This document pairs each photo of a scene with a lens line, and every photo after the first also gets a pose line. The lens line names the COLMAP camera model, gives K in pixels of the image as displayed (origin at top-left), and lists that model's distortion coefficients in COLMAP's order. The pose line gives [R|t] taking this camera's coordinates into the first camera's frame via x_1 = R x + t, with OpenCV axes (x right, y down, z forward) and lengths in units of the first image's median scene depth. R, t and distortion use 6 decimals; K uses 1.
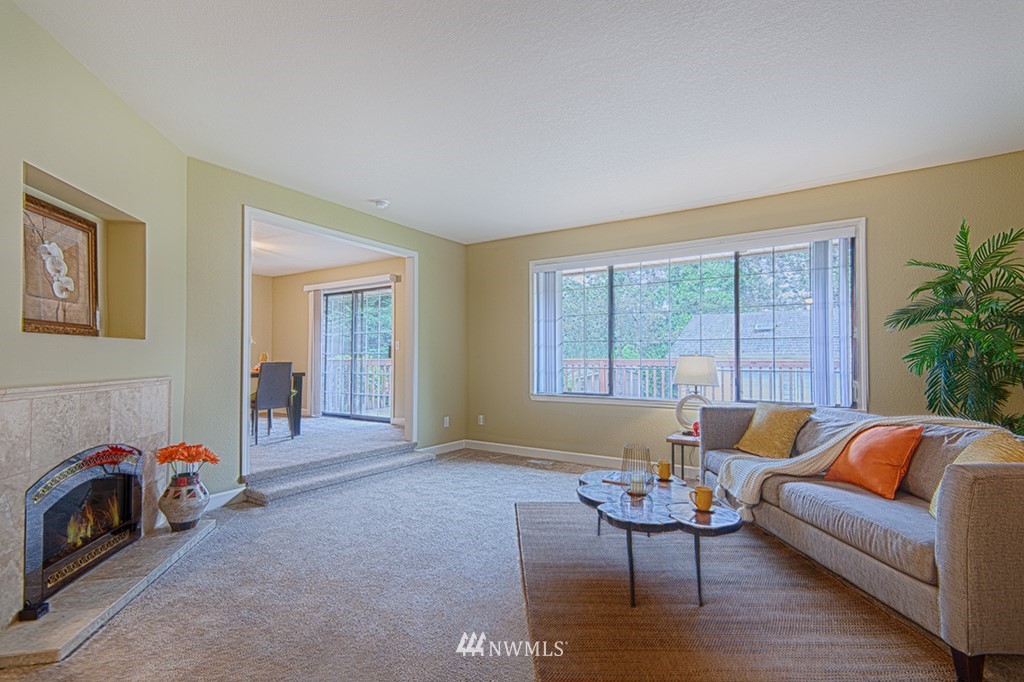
lens RADIAL K [[493.5, 0, 512.2], [0, 493.5, 344.9], [0, 0, 1]] dist [0.016232, -0.001112]
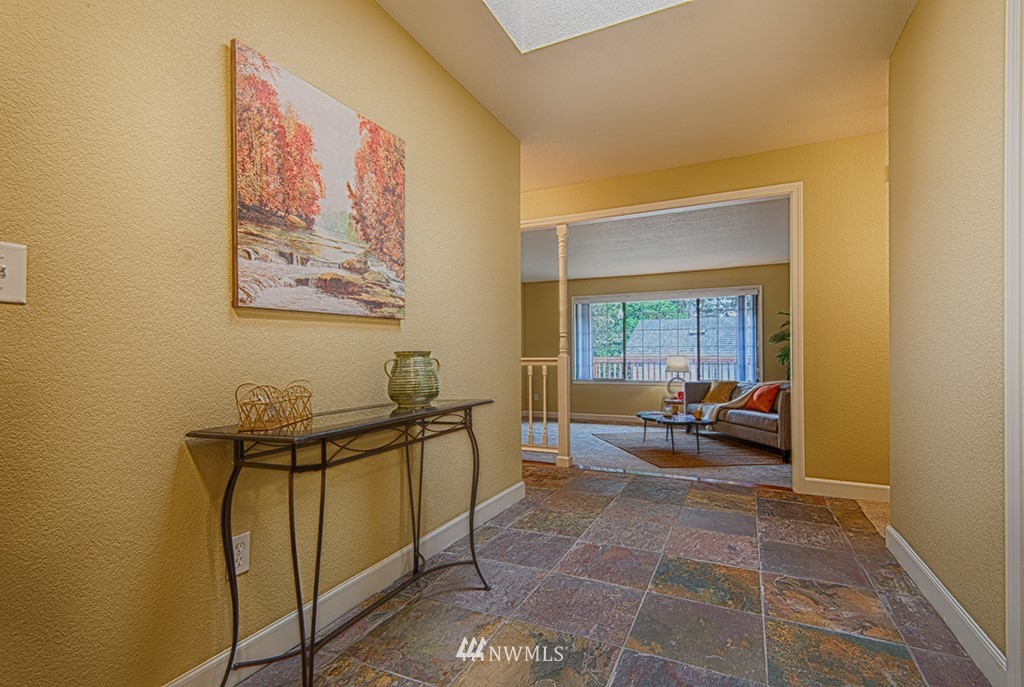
lens RADIAL K [[493.5, 0, 514.5], [0, 493.5, 350.5], [0, 0, 1]] dist [0.016232, -0.001112]
pose [[0.990915, -0.007411, 0.134287, -0.558774], [0.004960, 0.999815, 0.018576, -0.040676], [-0.134400, -0.017741, 0.990768, -0.864313]]
